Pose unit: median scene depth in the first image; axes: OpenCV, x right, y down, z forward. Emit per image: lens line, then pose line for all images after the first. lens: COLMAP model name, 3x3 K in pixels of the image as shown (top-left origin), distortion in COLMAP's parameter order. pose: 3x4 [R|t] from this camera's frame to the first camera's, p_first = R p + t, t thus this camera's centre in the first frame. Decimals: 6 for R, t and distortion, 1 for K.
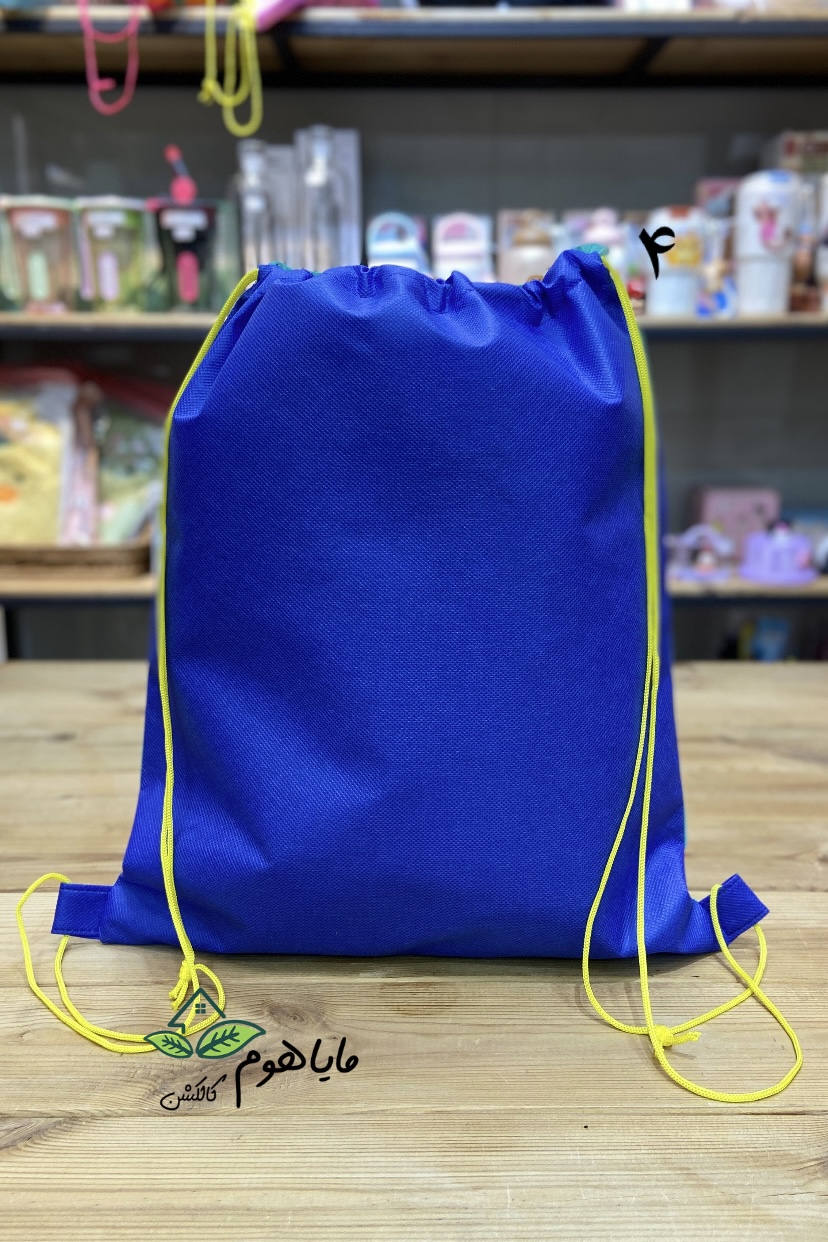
lens RADIAL K [[1283.1, 0, 424.1], [0, 1283.1, 586.0], [0, 0, 1]] dist [0.142646, -0.281267]
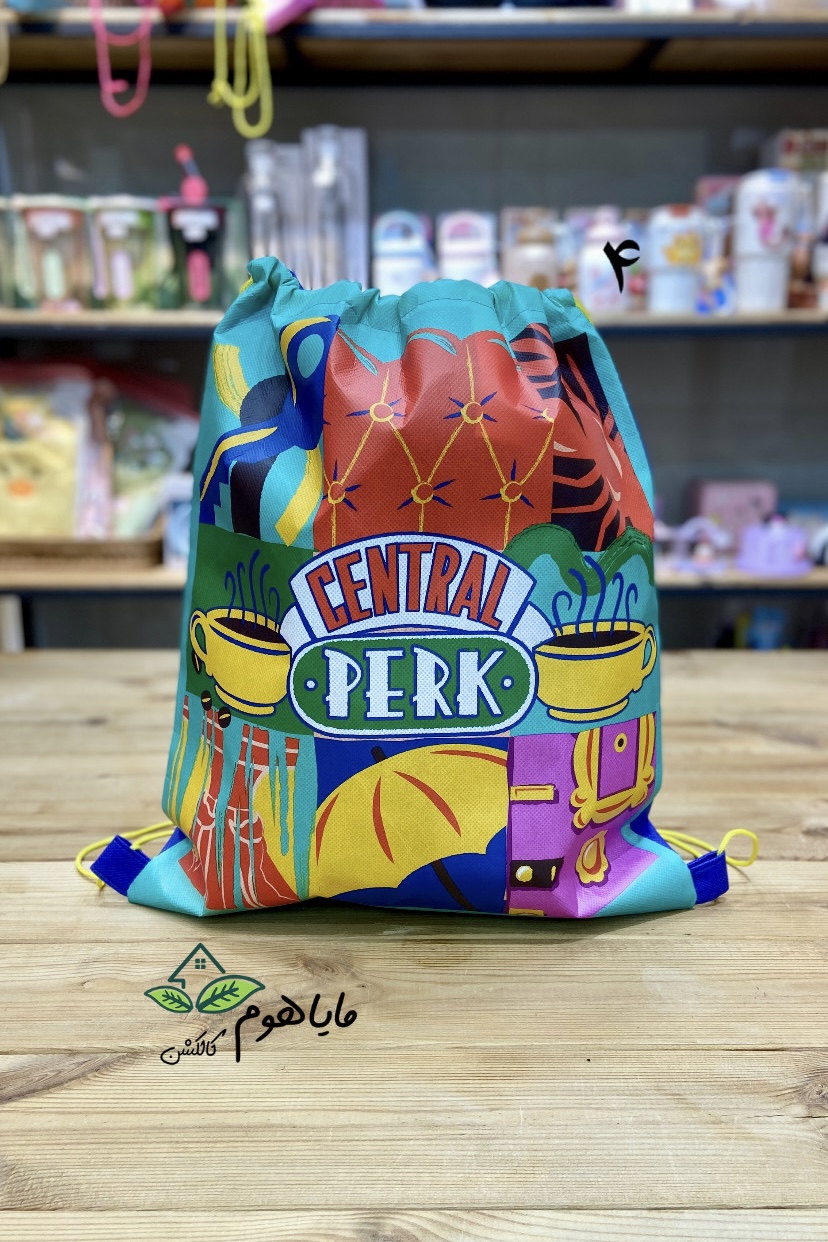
lens RADIAL K [[1313.6, 0, 415.9], [0, 1313.6, 617.4], [0, 0, 1]] dist [0.135895, -0.247915]
pose [[0.999998, -0.000700, -0.001860, -0.016452], [0.000761, 0.999468, 0.032616, -0.004906], [0.001837, -0.032618, 0.999466, -0.100055]]
